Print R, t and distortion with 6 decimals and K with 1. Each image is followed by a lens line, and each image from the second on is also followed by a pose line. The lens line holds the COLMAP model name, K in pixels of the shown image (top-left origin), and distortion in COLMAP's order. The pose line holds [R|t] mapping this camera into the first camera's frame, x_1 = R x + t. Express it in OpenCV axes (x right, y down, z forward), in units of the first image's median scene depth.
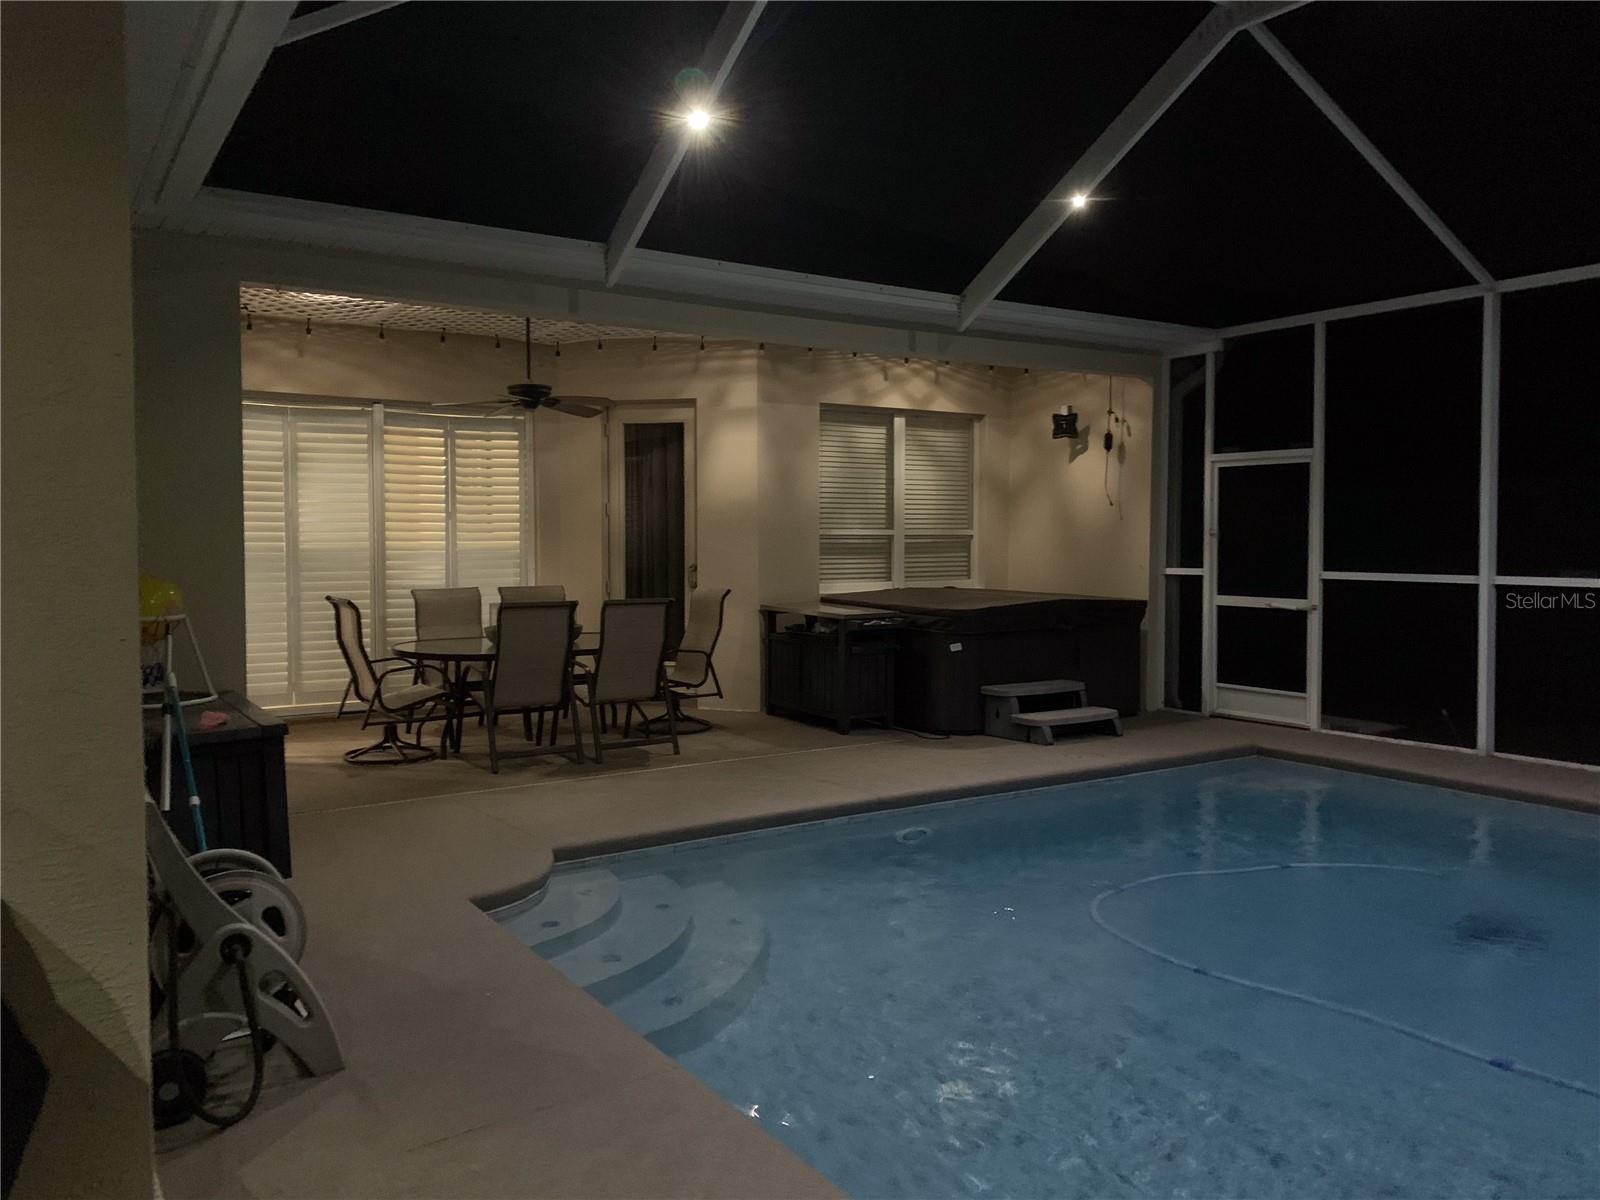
lens RADIAL K [[1219.8, 0, 771.5], [0, 1219.8, 607.3], [0, 0, 1]] dist [0.011767, -0.000847]
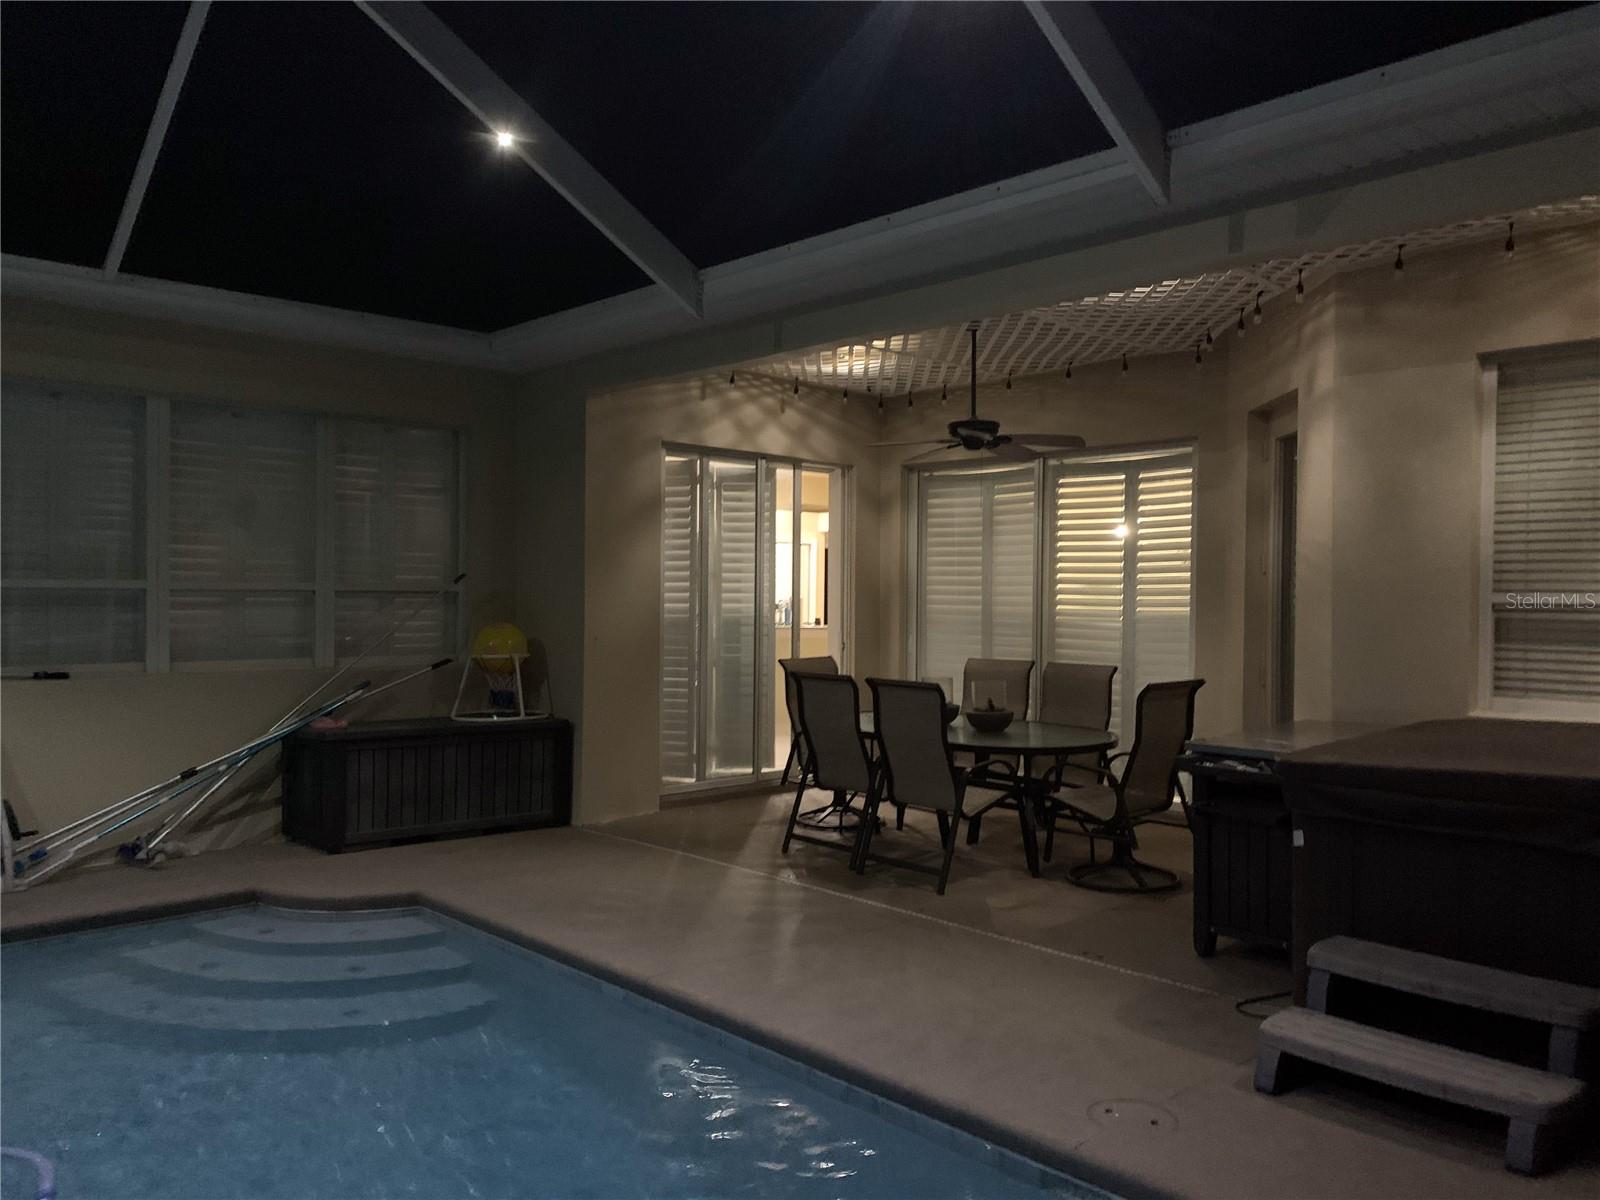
lens RADIAL K [[1219.8, 0, 771.5], [0, 1219.8, 607.3], [0, 0, 1]] dist [0.011767, -0.000847]
pose [[0.183045, 0.007766, -0.983074, 0.525988], [-0.065917, 0.997815, -0.004391, -0.036291], [0.980892, 0.065605, 0.183157, 0.628912]]
